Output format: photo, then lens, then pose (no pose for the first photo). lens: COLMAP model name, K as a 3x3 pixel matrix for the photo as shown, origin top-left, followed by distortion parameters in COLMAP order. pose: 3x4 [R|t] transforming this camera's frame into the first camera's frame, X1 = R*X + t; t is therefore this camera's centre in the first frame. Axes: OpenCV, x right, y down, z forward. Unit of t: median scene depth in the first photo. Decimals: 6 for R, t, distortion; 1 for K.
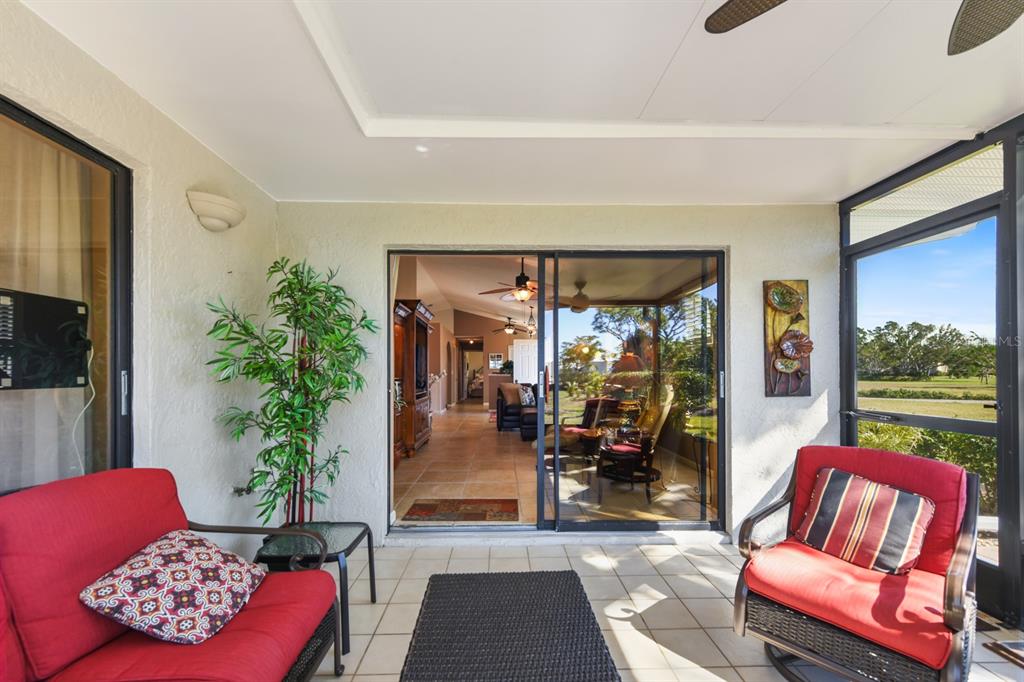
lens RADIAL K [[417.9, 0, 511.8], [0, 417.9, 366.7], [0, 0, 1]] dist [0.002475, 0.000072]
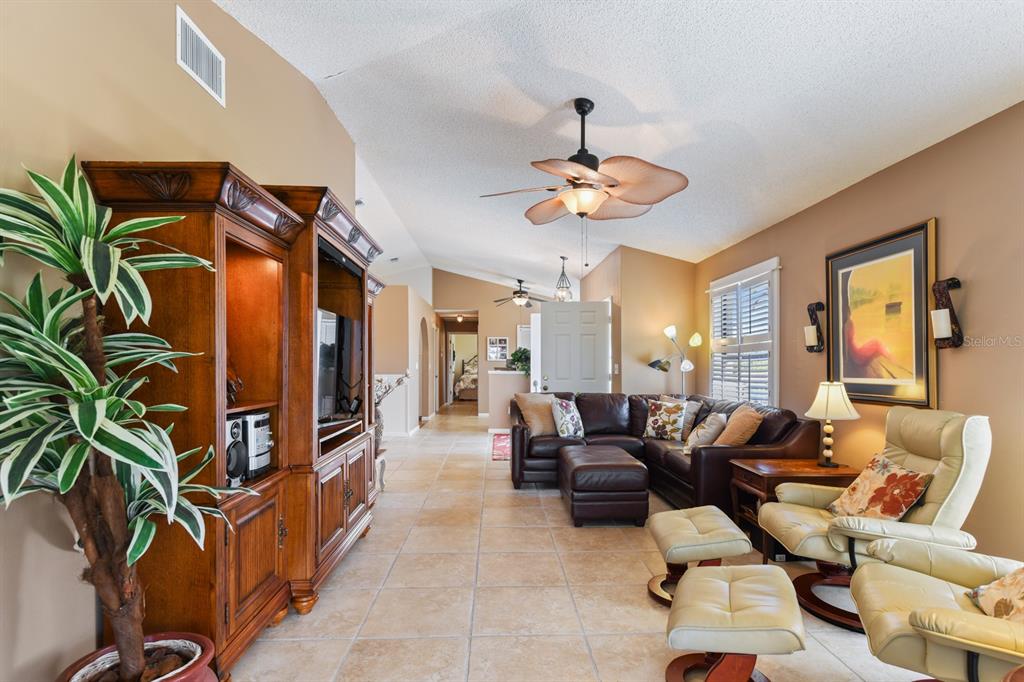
lens RADIAL K [[516.6, 0, 513.2], [0, 516.6, 370.6], [0, 0, 1]] dist [0.004662, -0.000795]
pose [[0.999944, 0.003636, 0.009895, -0.023628], [-0.003954, 0.999468, 0.032364, -0.006227], [-0.009773, -0.032401, 0.999427, 0.216797]]
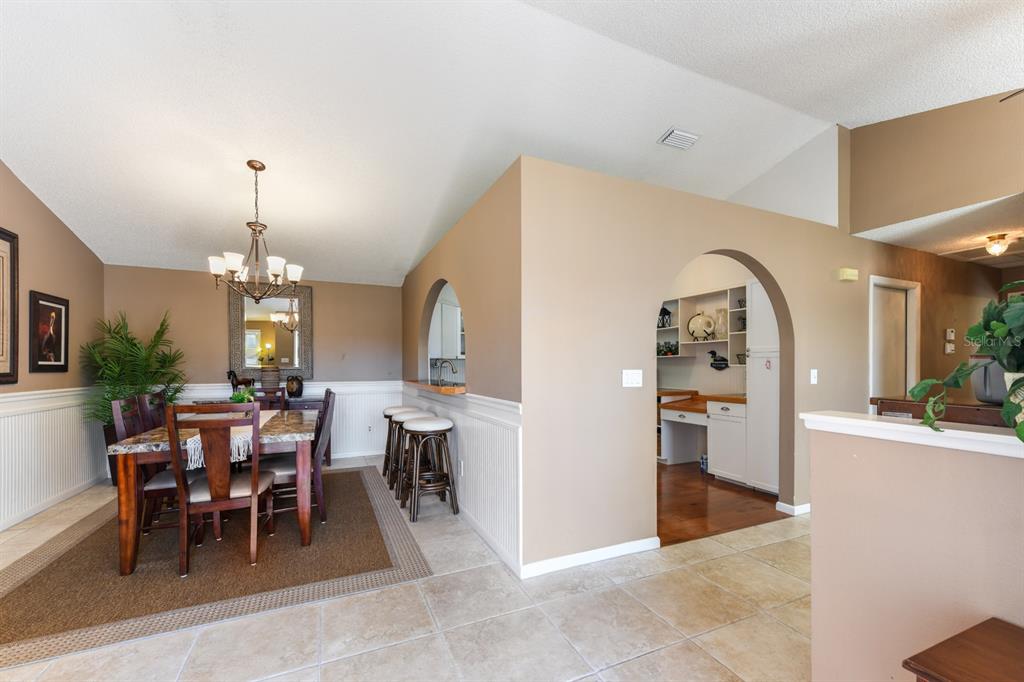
lens RADIAL K [[417.9, 0, 511.8], [0, 417.9, 366.7], [0, 0, 1]] dist [0.002475, 0.000072]
pose [[0.386343, 0.005027, -0.922341, 0.022121], [0.017221, 0.999772, 0.012662, 0.001080], [0.922194, -0.020776, 0.386168, 0.771661]]
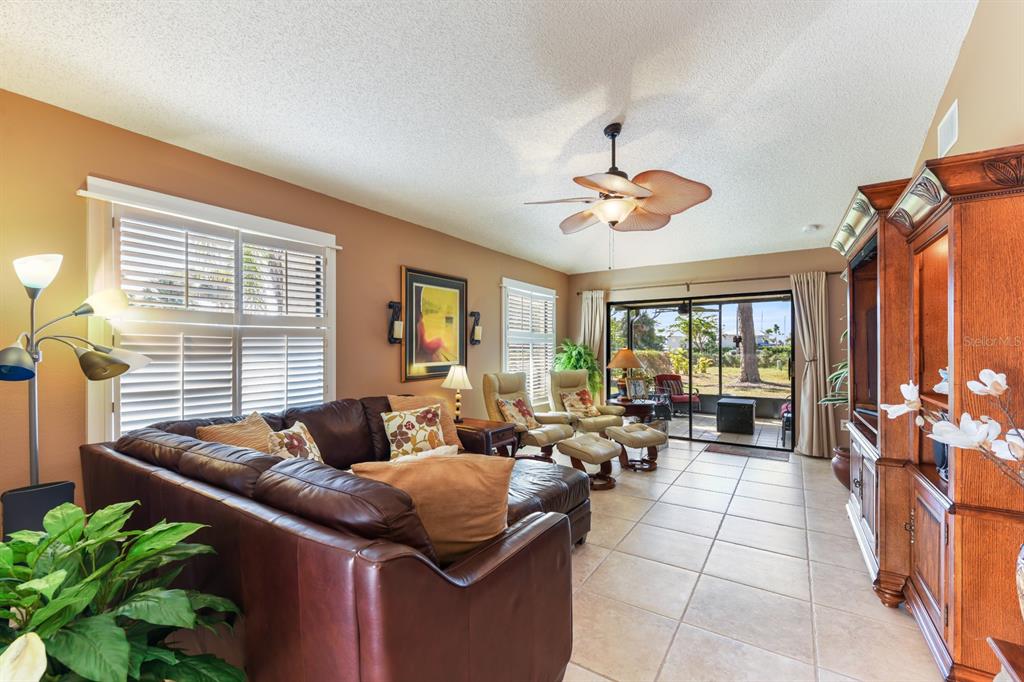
lens RADIAL K [[428.4, 0, 512.0], [0, 428.4, 341.0], [0, 0, 1]] dist [0.000179, -0.000081]
pose [[-0.824526, 0.016143, 0.565593, -0.075385], [-0.004608, 0.999368, -0.035241, 0.000224], [-0.565805, -0.031664, -0.823931, 0.695028]]
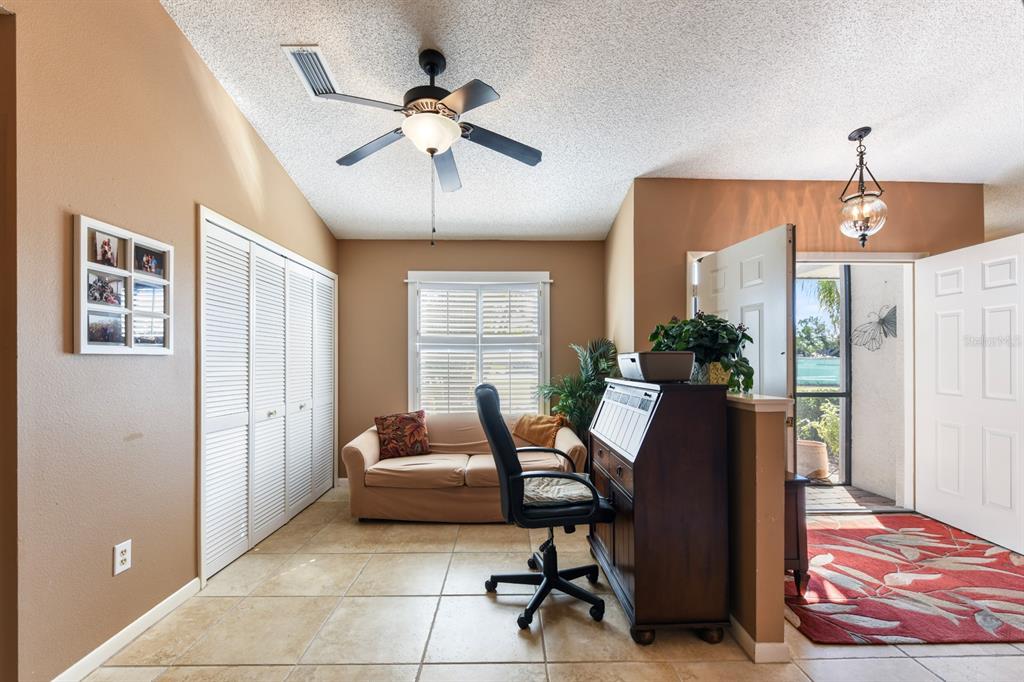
lens RADIAL K [[430.8, 0, 512.6], [0, 430.8, 360.5], [0, 0, 1]] dist [-0.002009, -0.000775]
pose [[0.008070, 0.004838, 0.999956, -0.181269], [-0.016898, 0.999846, -0.004701, 0.006133], [-0.999825, -0.016859, 0.008151, 0.965380]]
